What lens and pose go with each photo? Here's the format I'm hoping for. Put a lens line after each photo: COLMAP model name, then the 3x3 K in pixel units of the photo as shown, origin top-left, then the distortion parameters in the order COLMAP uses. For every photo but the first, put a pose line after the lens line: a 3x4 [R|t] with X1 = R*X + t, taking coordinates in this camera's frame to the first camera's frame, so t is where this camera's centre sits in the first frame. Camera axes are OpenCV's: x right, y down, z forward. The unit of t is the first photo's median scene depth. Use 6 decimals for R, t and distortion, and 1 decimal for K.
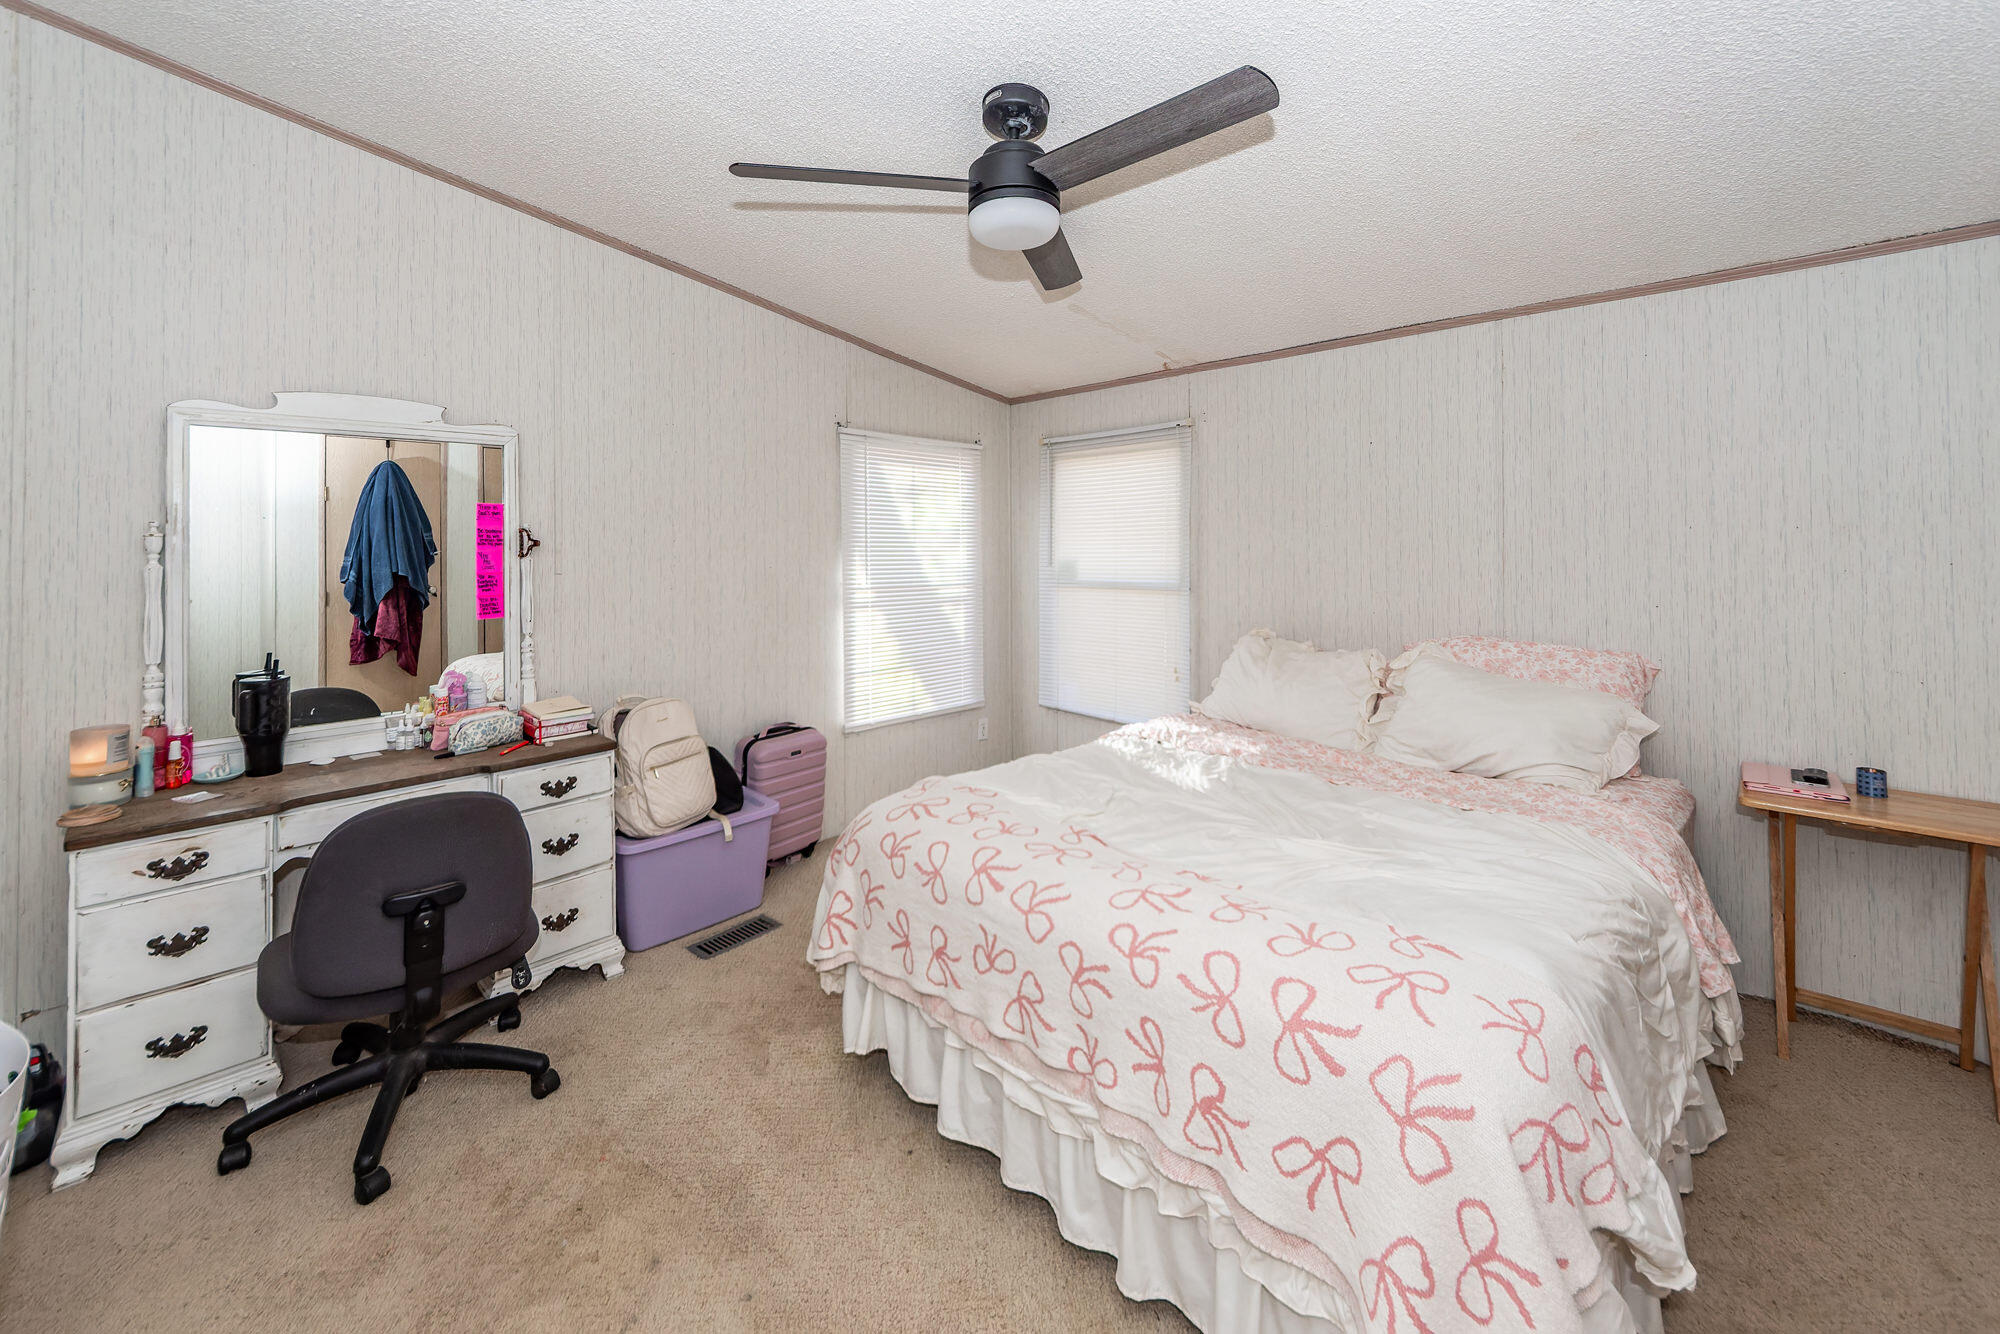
lens RADIAL K [[790.7, 0, 998.0], [0, 790.7, 565.3], [0, 0, 1]] dist [0.016720, -0.007483]
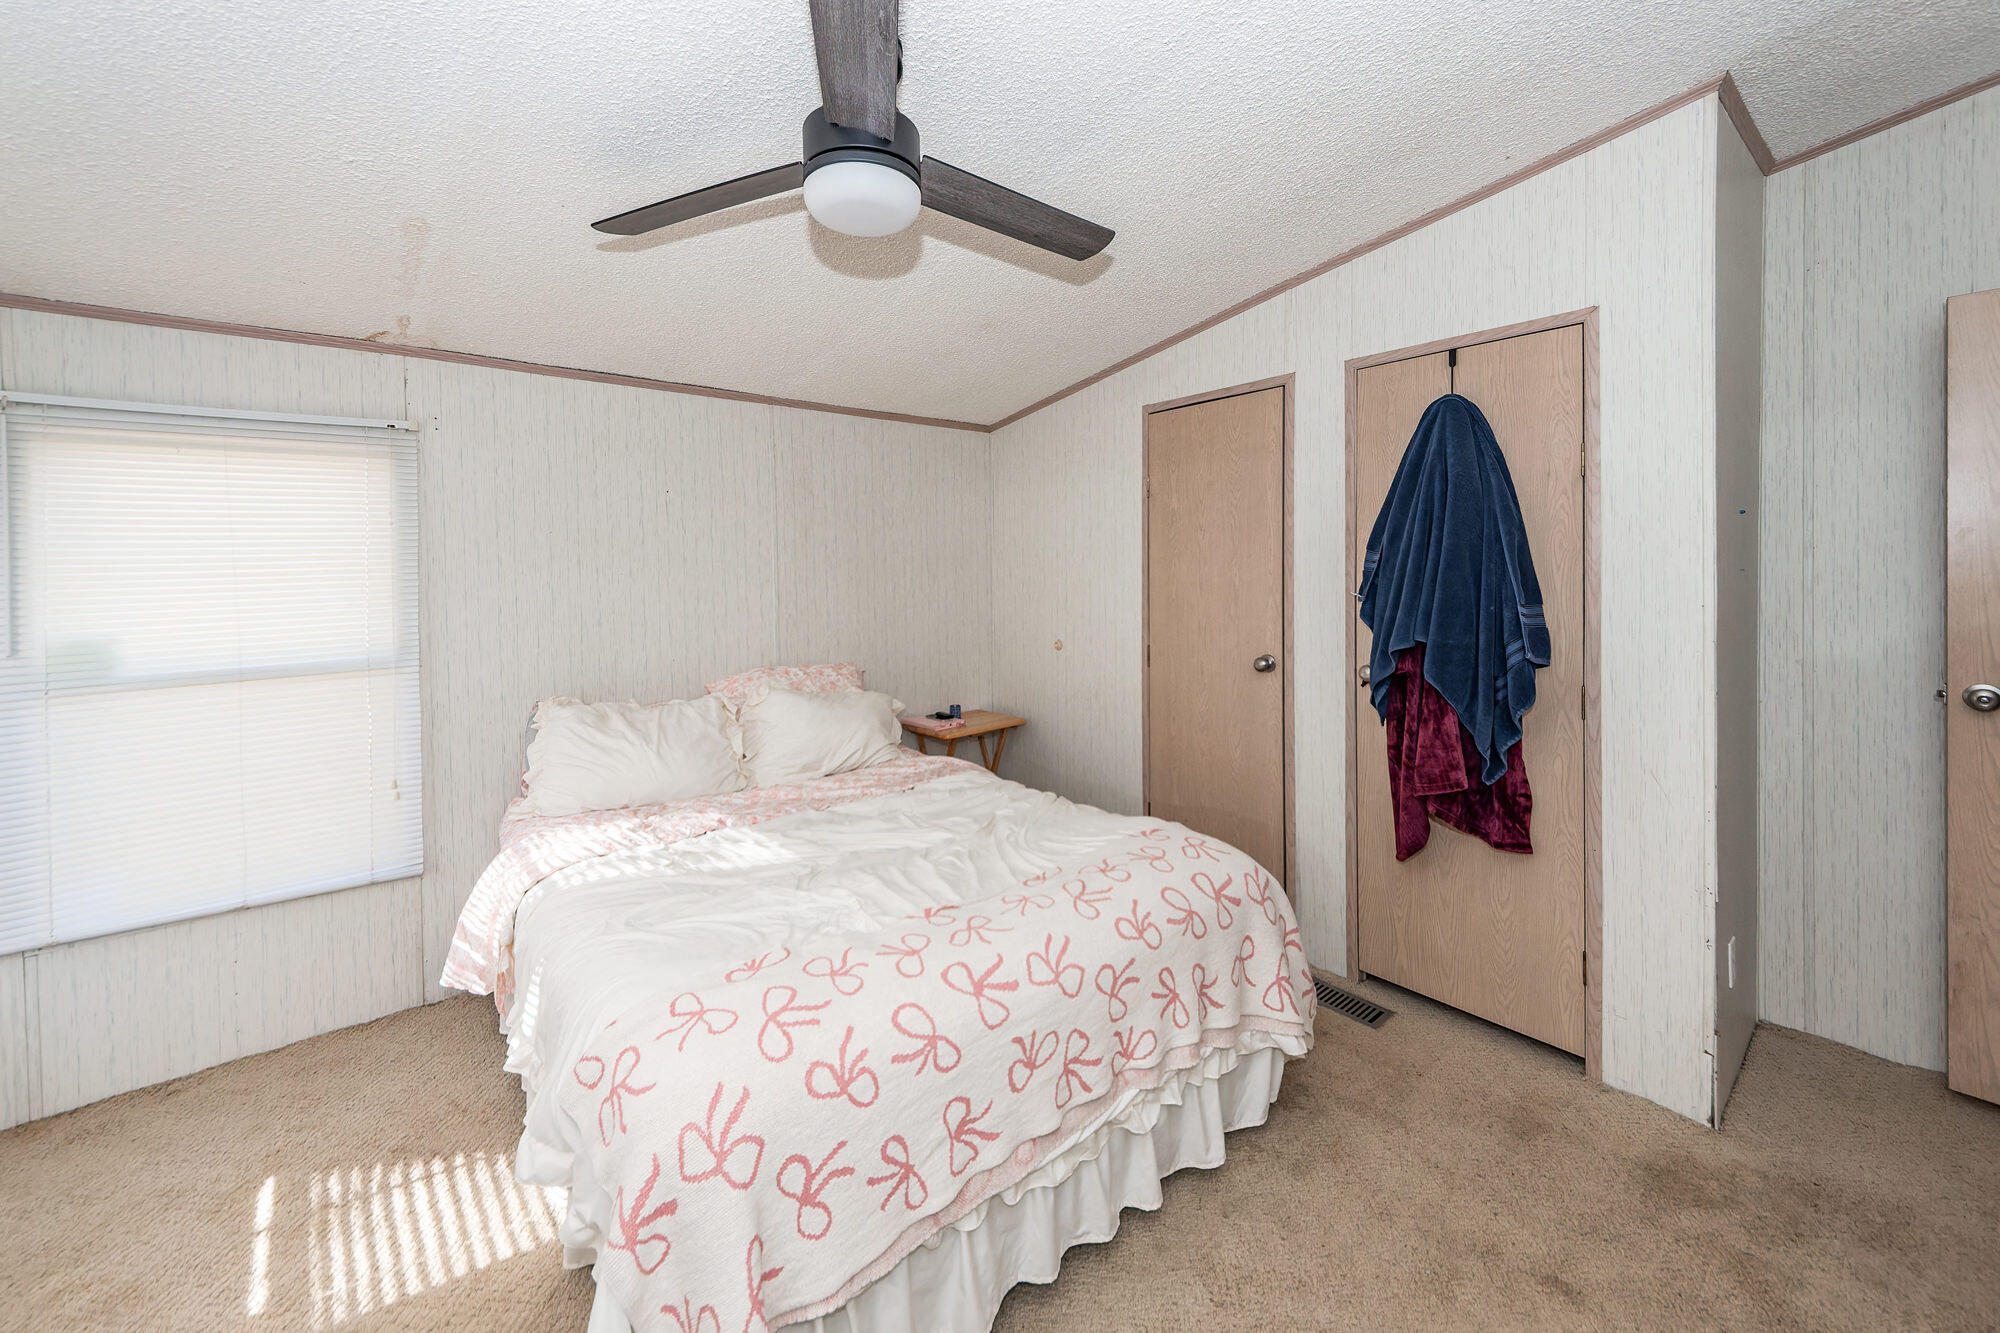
lens RADIAL K [[790.7, 0, 998.0], [0, 790.7, 564.8], [0, 0, 1]] dist [0.016720, -0.007483]
pose [[0.085831, 0.001712, 0.996308, -0.916627], [0.038230, 0.999256, -0.005011, -0.073393], [-0.995576, 0.038519, 0.085702, 0.926154]]
